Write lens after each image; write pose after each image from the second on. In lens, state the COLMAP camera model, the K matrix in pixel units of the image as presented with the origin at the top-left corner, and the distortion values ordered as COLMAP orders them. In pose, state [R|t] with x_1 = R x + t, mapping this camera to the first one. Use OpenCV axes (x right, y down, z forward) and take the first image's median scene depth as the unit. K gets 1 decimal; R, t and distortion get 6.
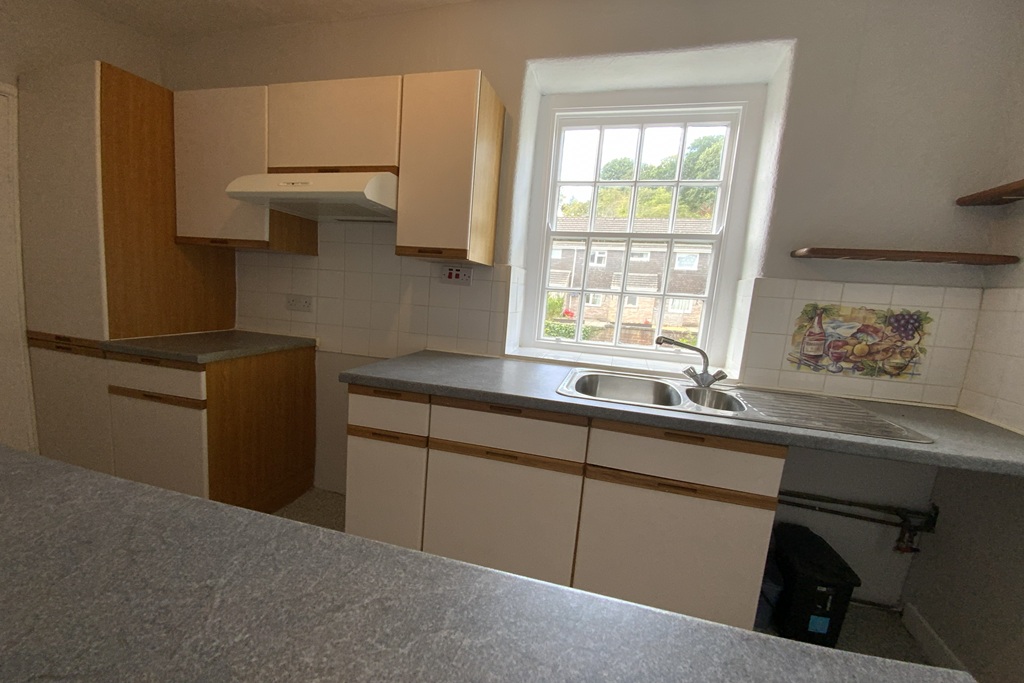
lens RADIAL K [[415.1, 0, 511.2], [0, 415.1, 336.7], [0, 0, 1]] dist [-0.005042, -0.001919]
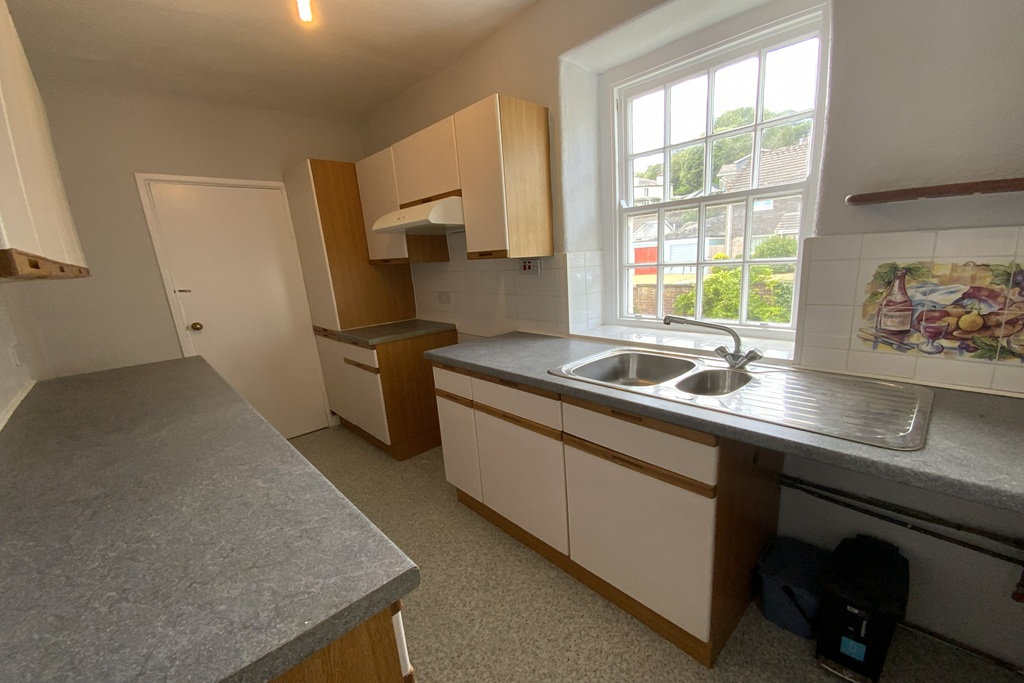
lens RADIAL K [[415.1, 0, 520.1], [0, 415.1, 348.5], [0, 0, 1]] dist [-0.005042, -0.001919]
pose [[0.842479, 0.000448, -0.538729, 0.560829], [0.056408, 0.994430, 0.089039, -0.029637], [0.535768, -0.105402, 0.837761, -0.013631]]
